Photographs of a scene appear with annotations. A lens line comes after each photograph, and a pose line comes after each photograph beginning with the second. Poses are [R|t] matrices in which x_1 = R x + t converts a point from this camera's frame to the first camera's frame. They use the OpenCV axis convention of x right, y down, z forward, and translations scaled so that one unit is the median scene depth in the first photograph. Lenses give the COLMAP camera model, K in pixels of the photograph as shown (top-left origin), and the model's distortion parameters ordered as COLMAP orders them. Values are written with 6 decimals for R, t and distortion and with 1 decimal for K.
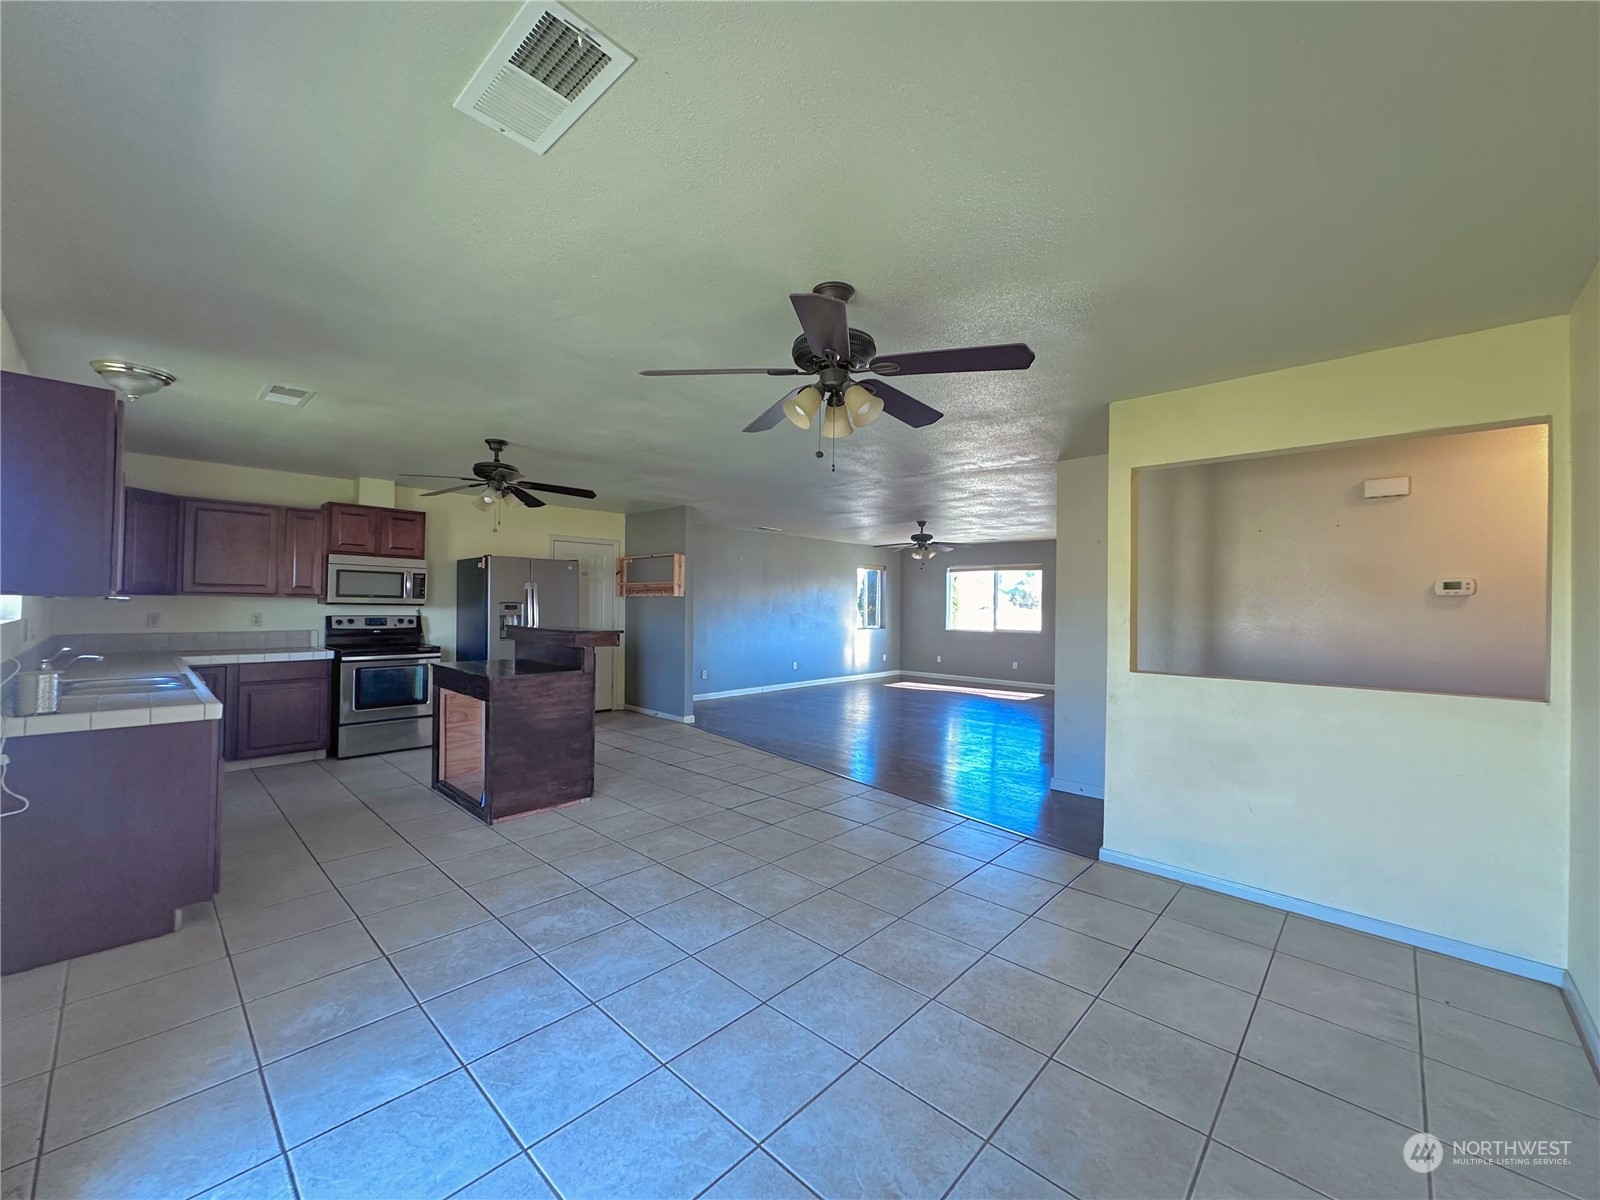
lens RADIAL K [[633.8, 0, 803.6], [0, 633.8, 601.2], [0, 0, 1]] dist [-0.002144, 0.000676]
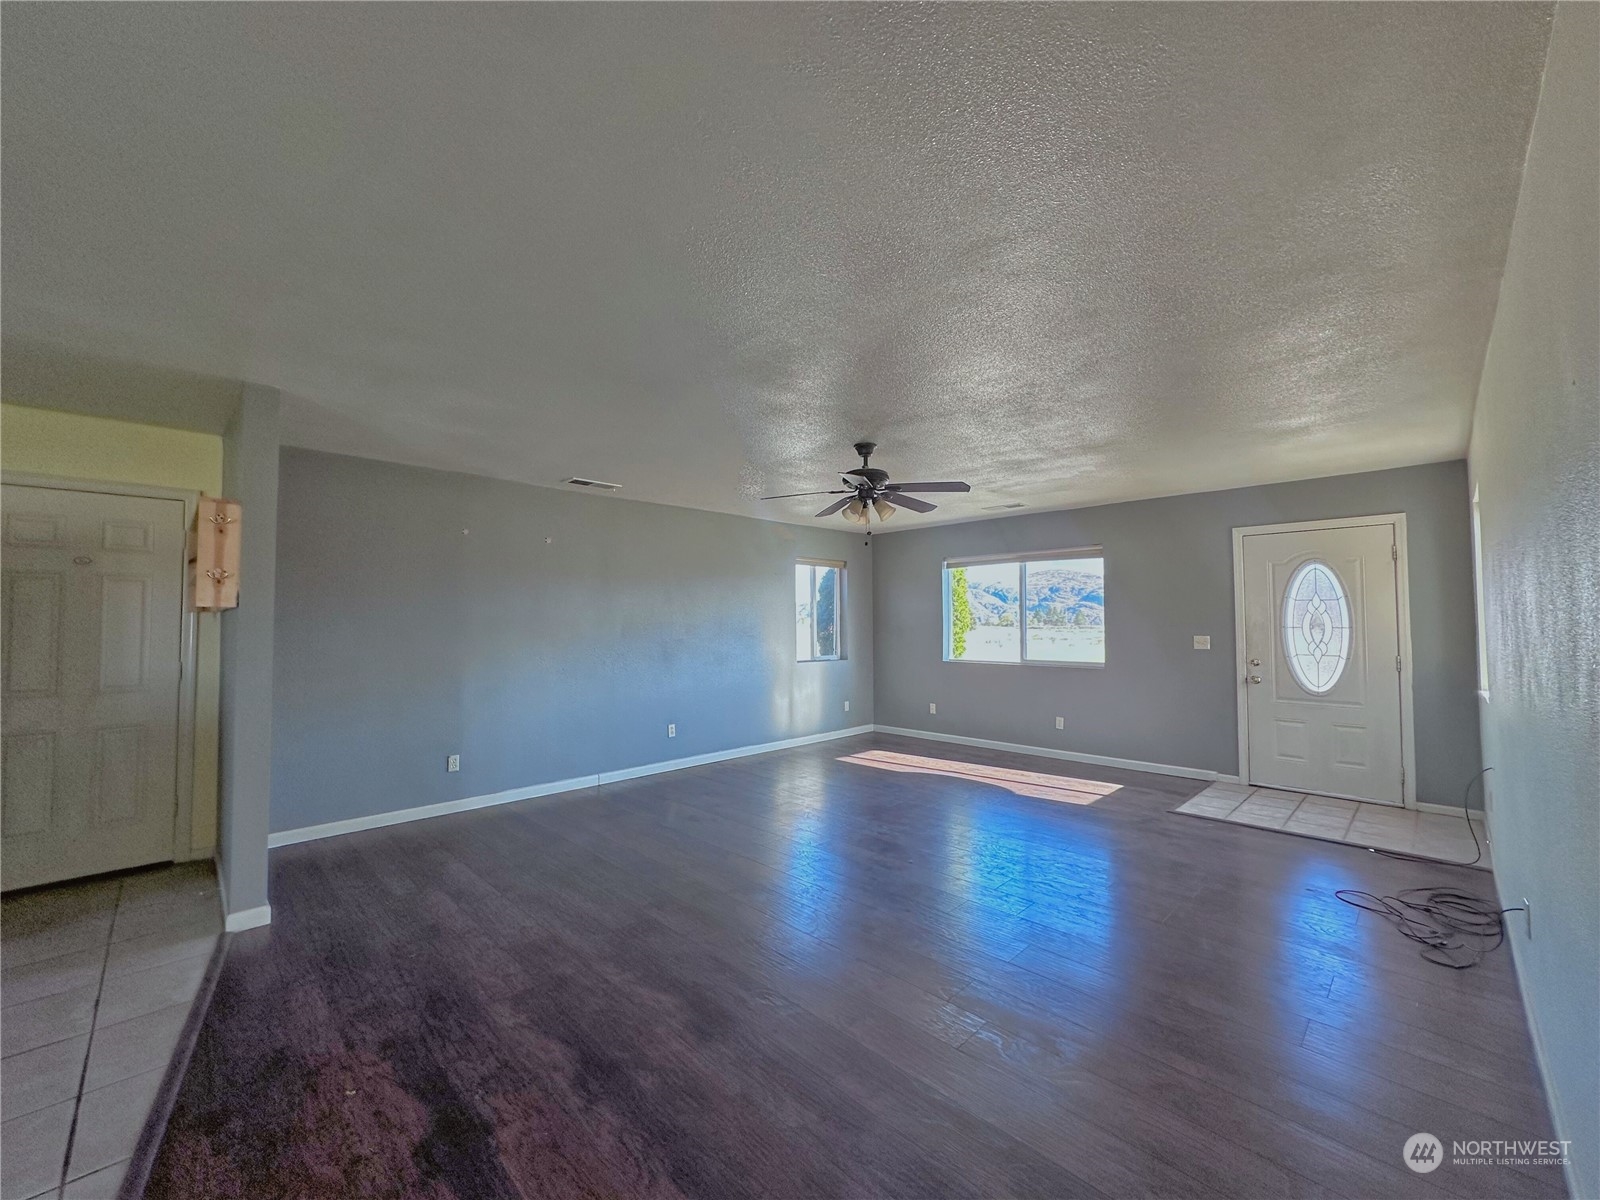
lens RADIAL K [[633.8, 0, 802.8], [0, 633.8, 597.6], [0, 0, 1]] dist [-0.002144, 0.000676]
pose [[0.999286, -0.017562, -0.033464, 0.214559], [0.016275, 0.999131, -0.038369, 0.009167], [0.034109, 0.037797, 0.998703, 0.736037]]
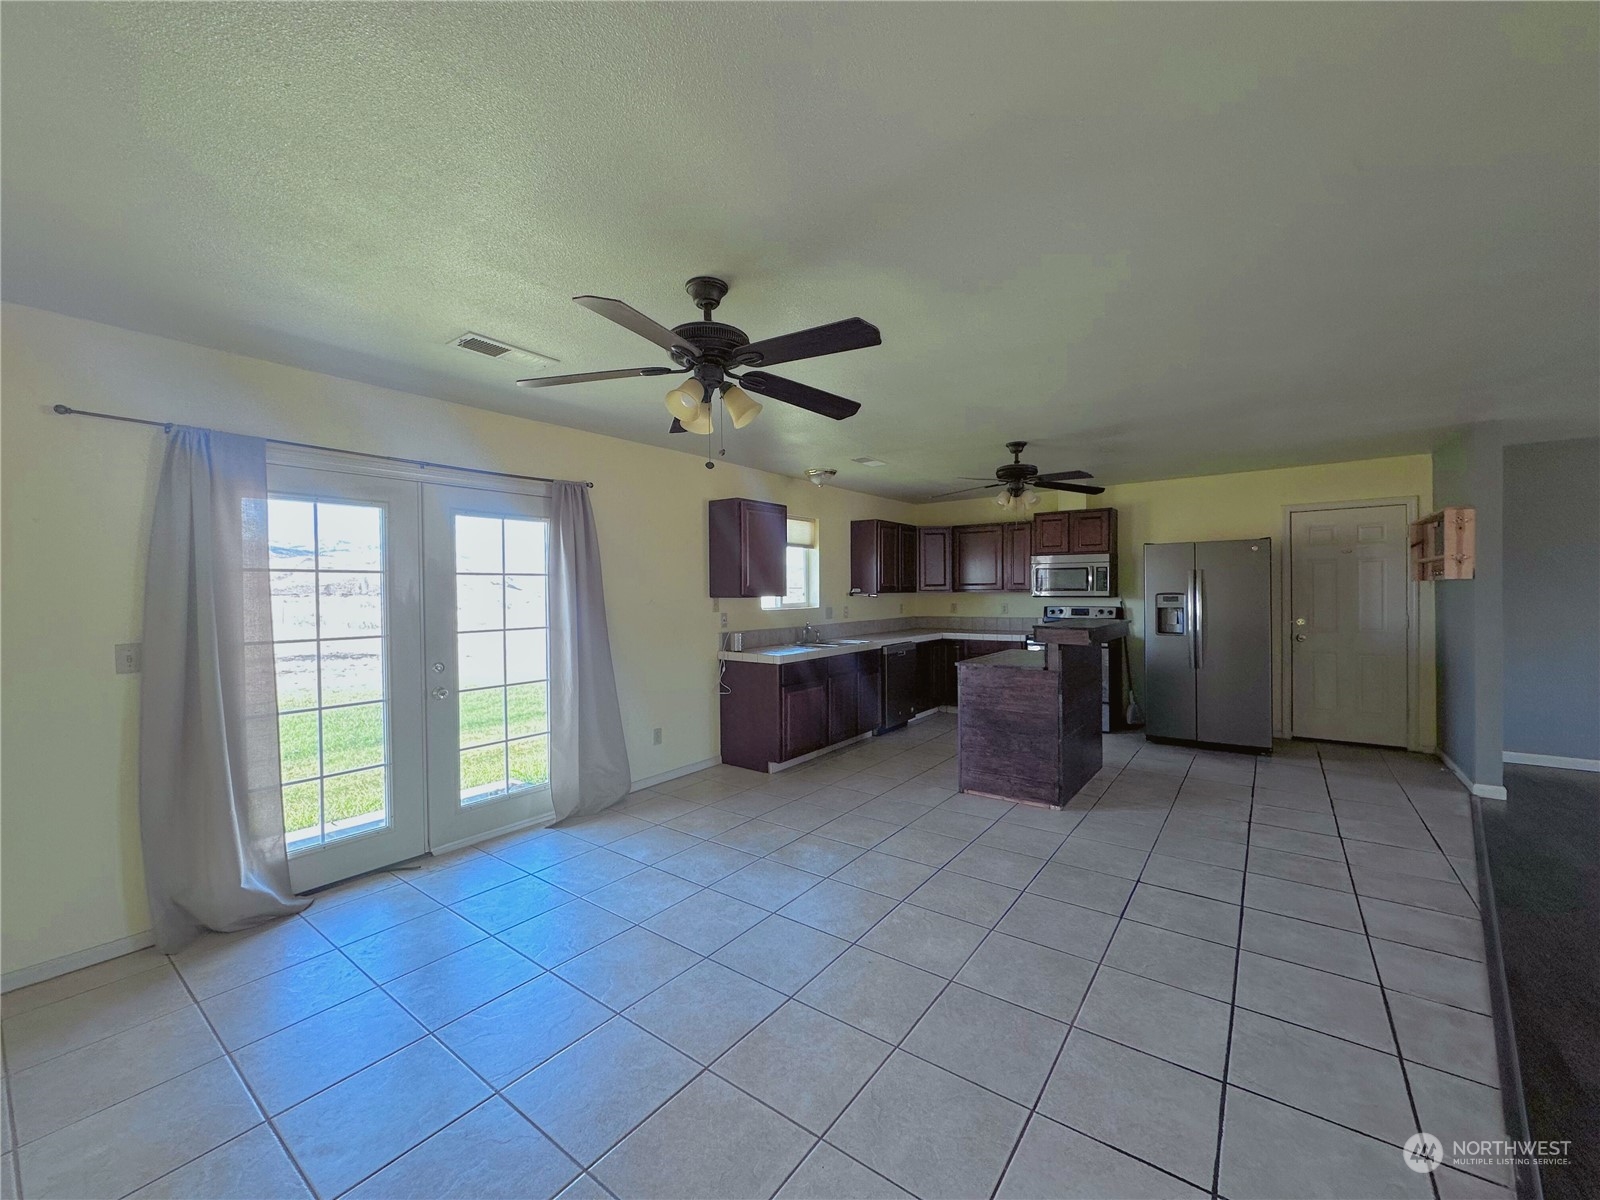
lens RADIAL K [[633.8, 0, 799.7], [0, 633.8, 601.2], [0, 0, 1]] dist [-0.002144, 0.000676]
pose [[0.108722, 0.001562, -0.994071, 0.387747], [0.018495, 0.999822, 0.003594, -0.000121], [0.993900, -0.018776, 0.108674, 0.380679]]
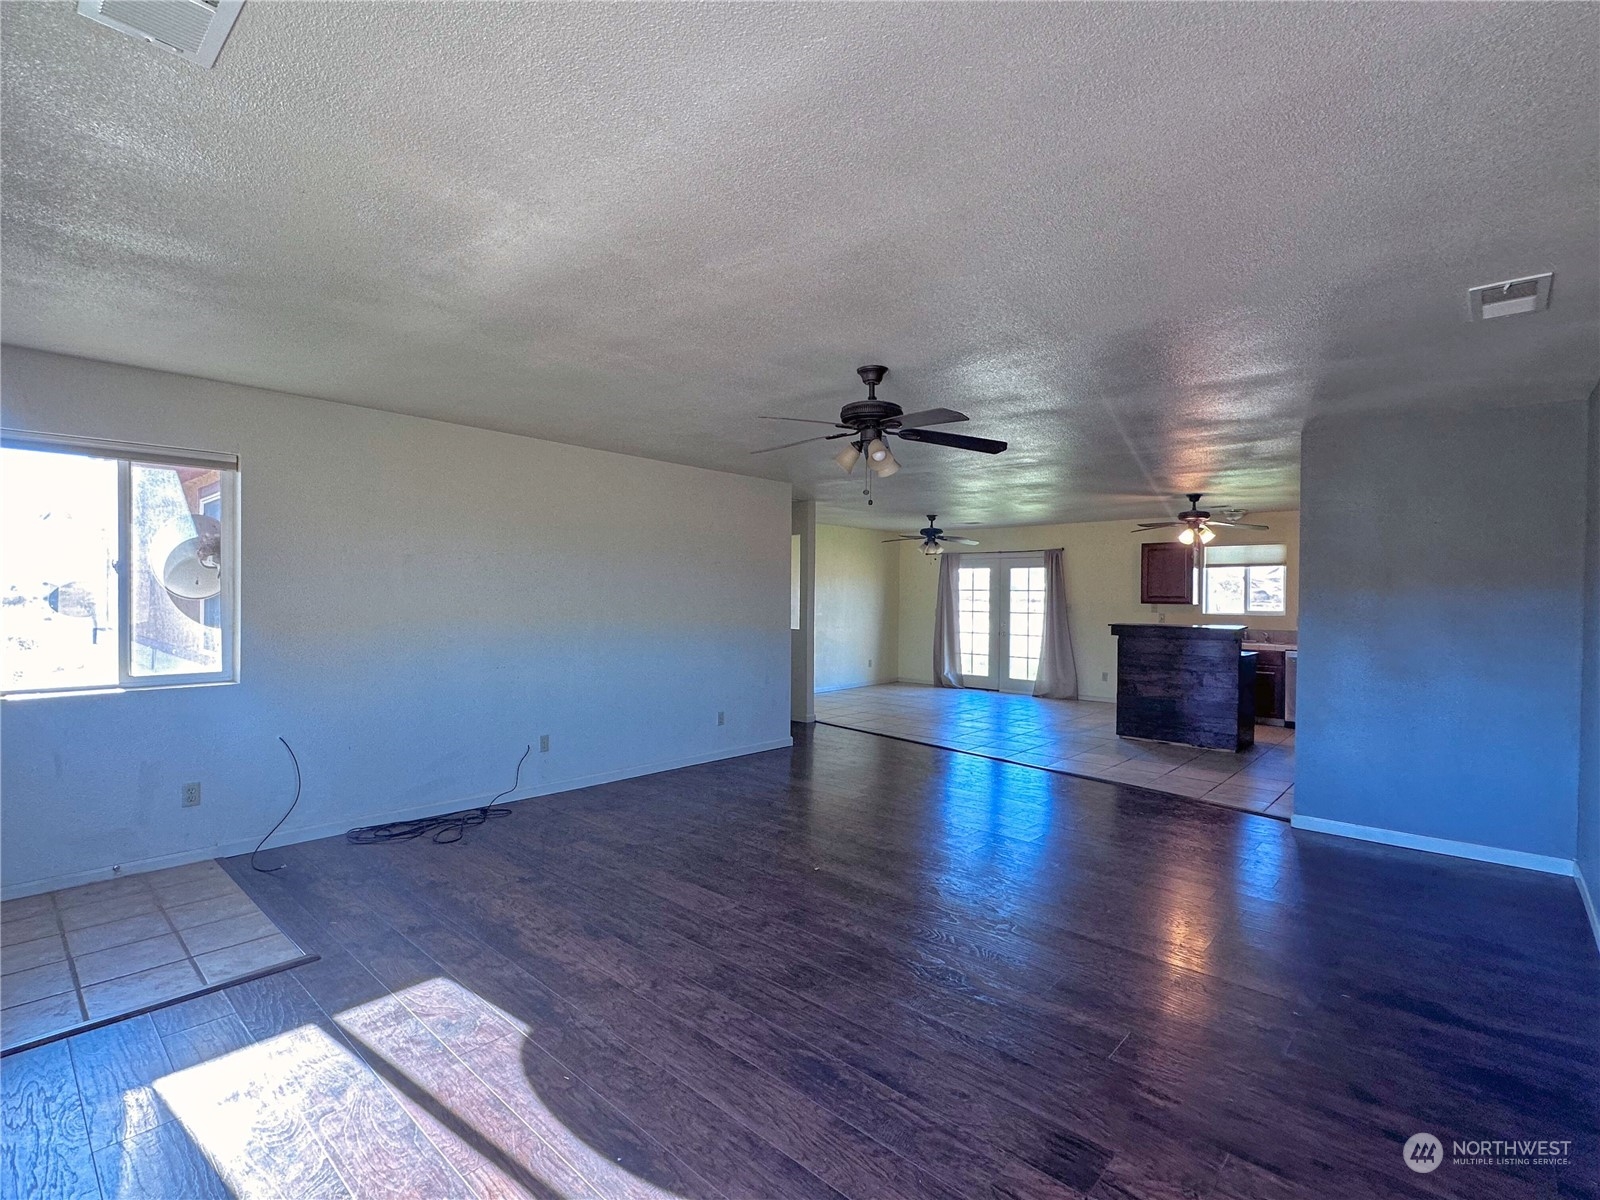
lens RADIAL K [[755.3, 0, 804.1], [0, 755.3, 596.3], [0, 0, 1]] dist [-0.000824, 0.000506]
pose [[-0.999398, -0.024253, -0.024826, 0.325256], [-0.024139, 0.999697, -0.004878, 0.006298], [0.024936, -0.004275, -0.999680, 1.979271]]
